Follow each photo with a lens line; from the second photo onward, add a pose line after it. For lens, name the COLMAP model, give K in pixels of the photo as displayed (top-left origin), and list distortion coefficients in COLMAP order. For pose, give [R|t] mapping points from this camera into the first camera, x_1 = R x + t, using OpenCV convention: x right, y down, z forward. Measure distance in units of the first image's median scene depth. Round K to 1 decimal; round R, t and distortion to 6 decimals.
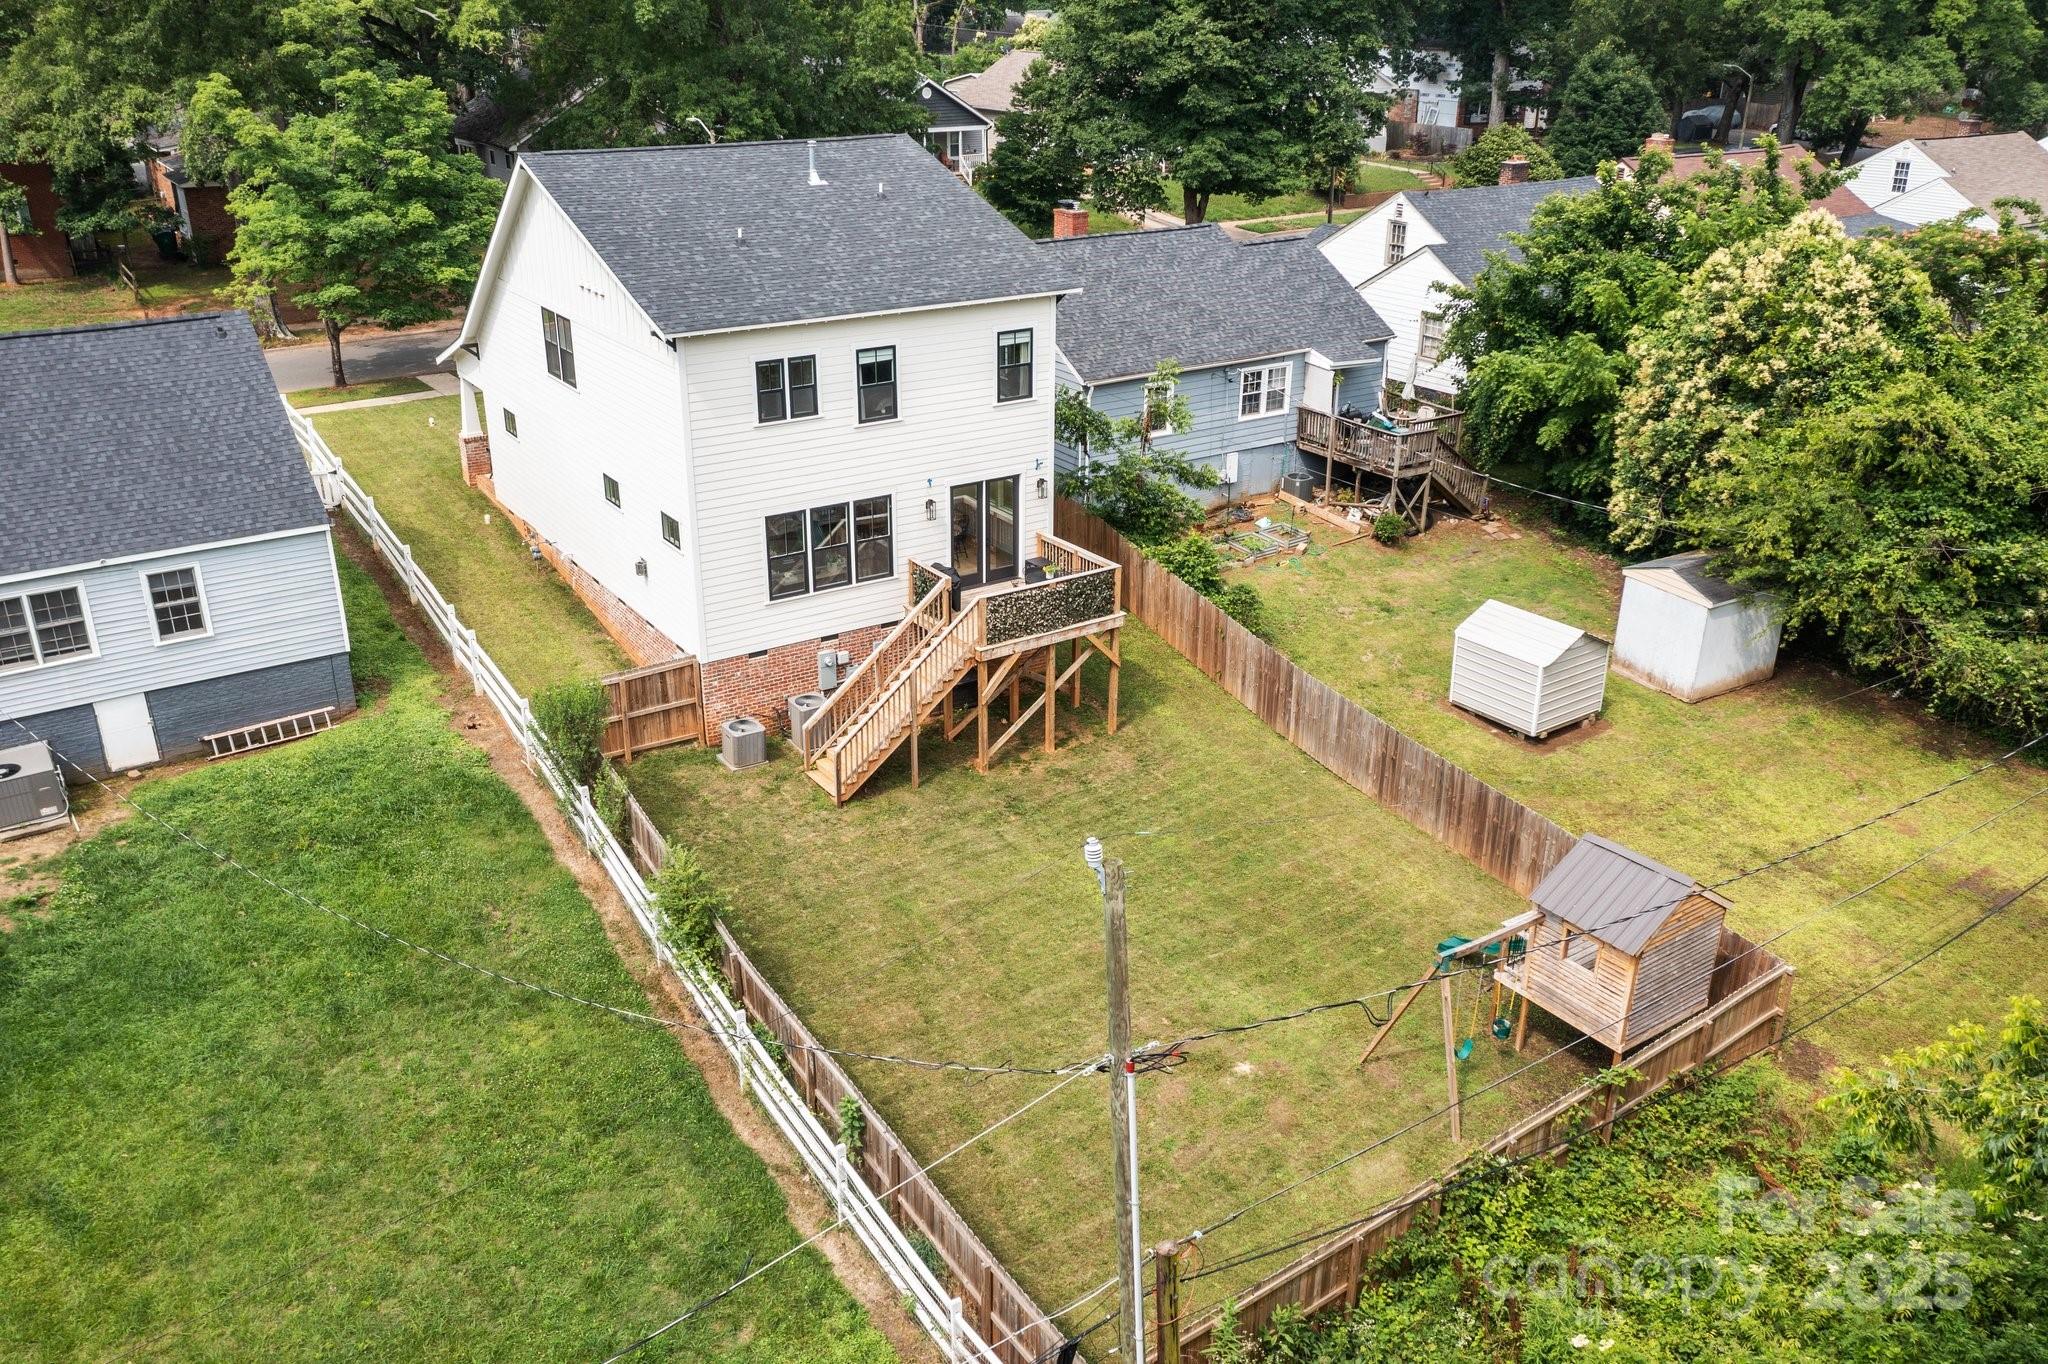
lens RADIAL K [[1624.3, 0, 1024.0], [0, 1624.3, 682.0], [0, 0, 1]] dist [-0.013842, -0.001379]
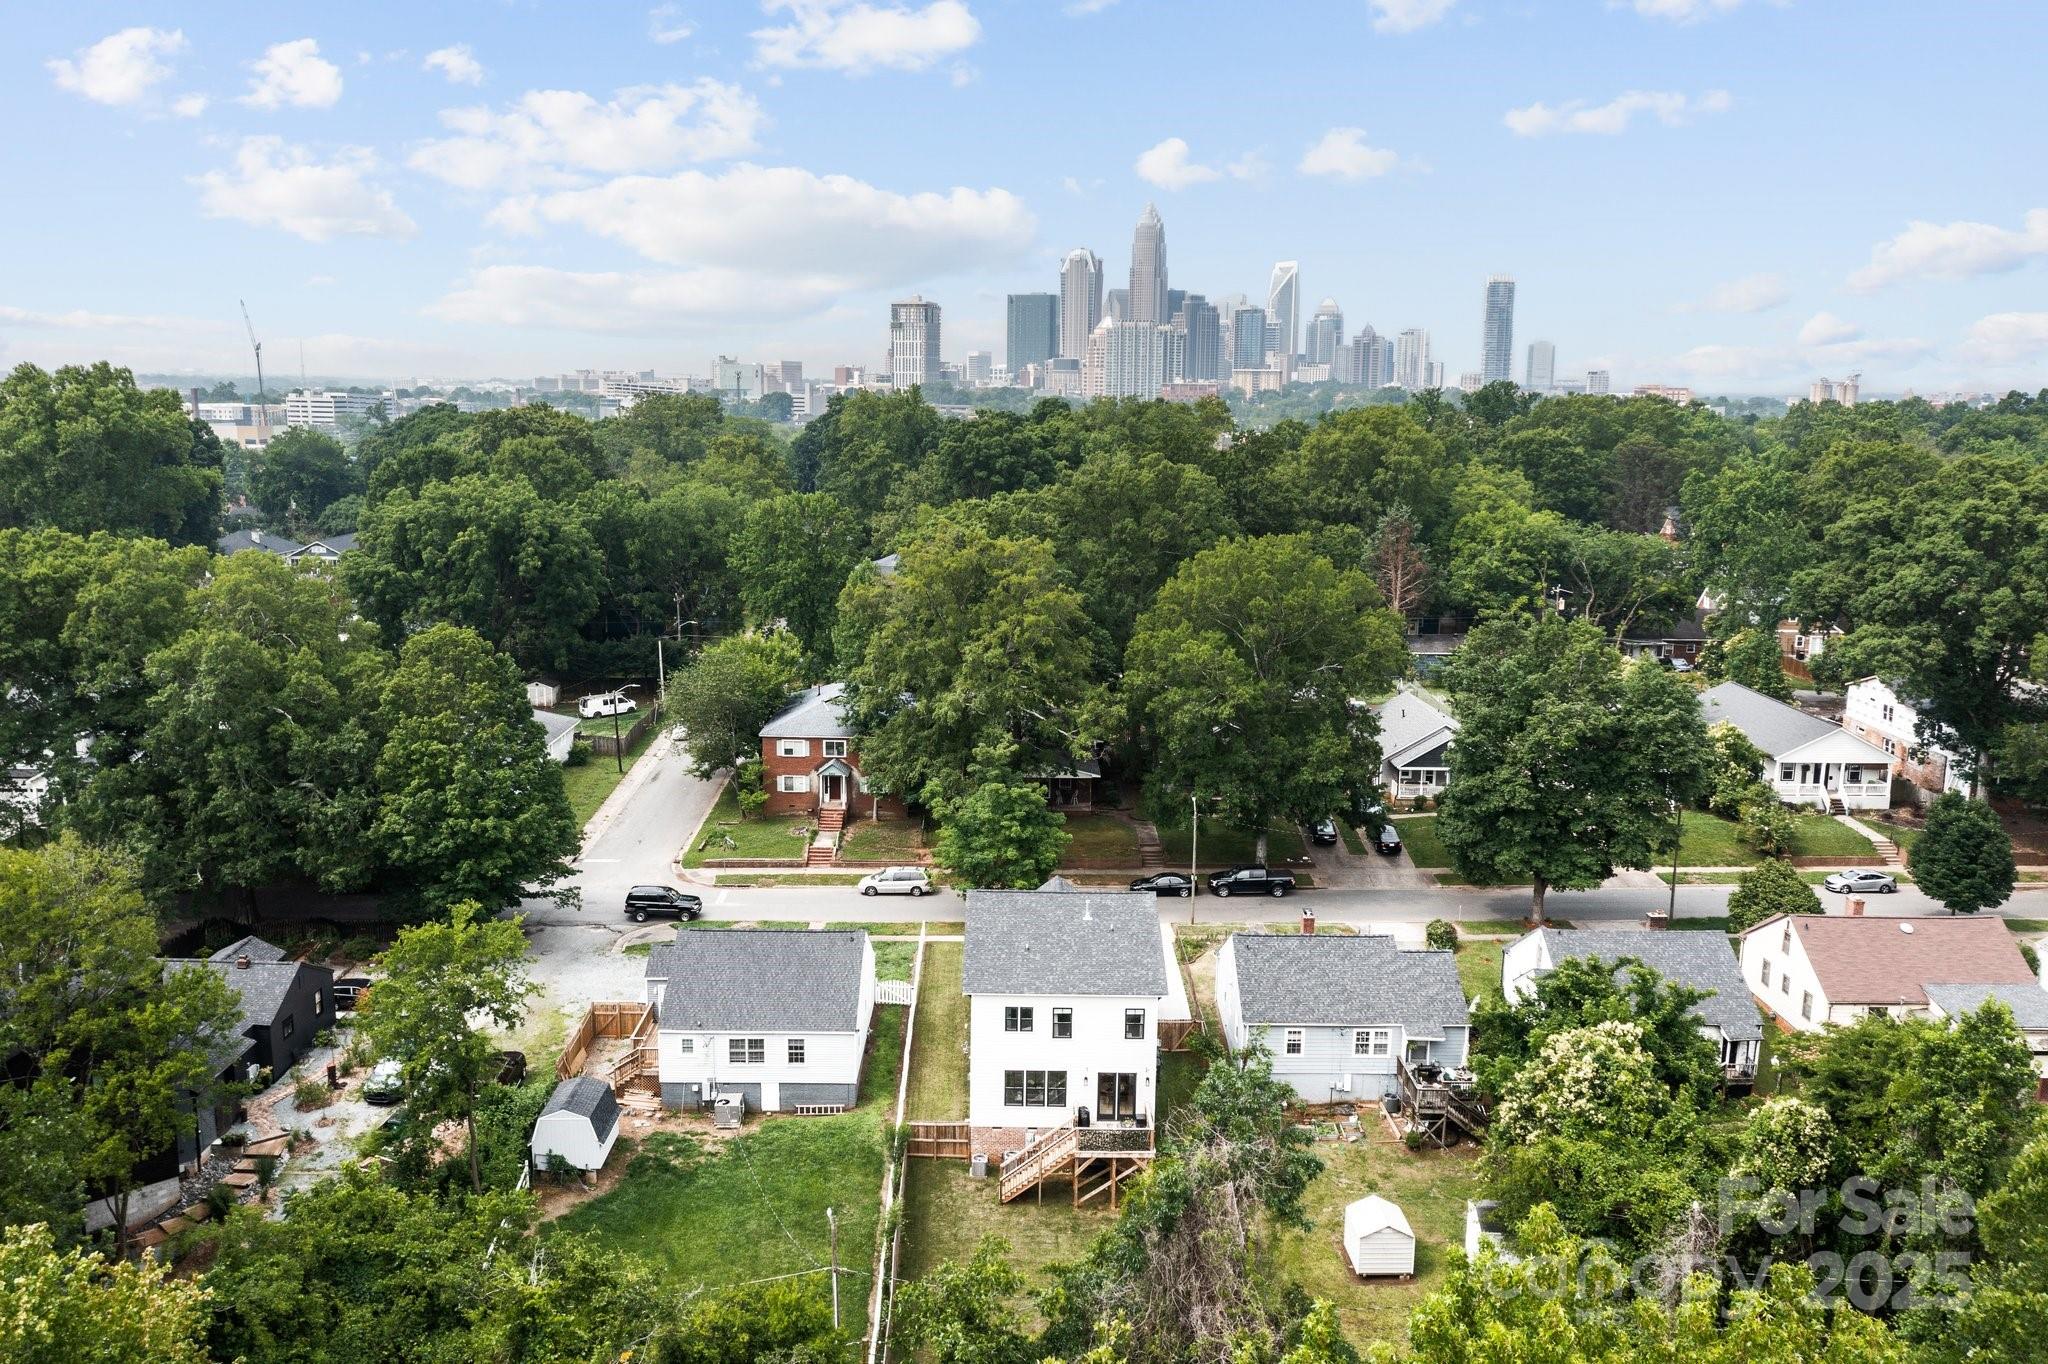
lens RADIAL K [[1624.3, 0, 1024.0], [0, 1624.3, 682.0], [0, 0, 1]] dist [-0.013842, -0.001379]
pose [[0.831005, 0.105642, -0.546141, 1.016823], [-0.226326, 0.961074, -0.158472, -0.259309], [0.508140, 0.255297, 0.822567, -0.984744]]
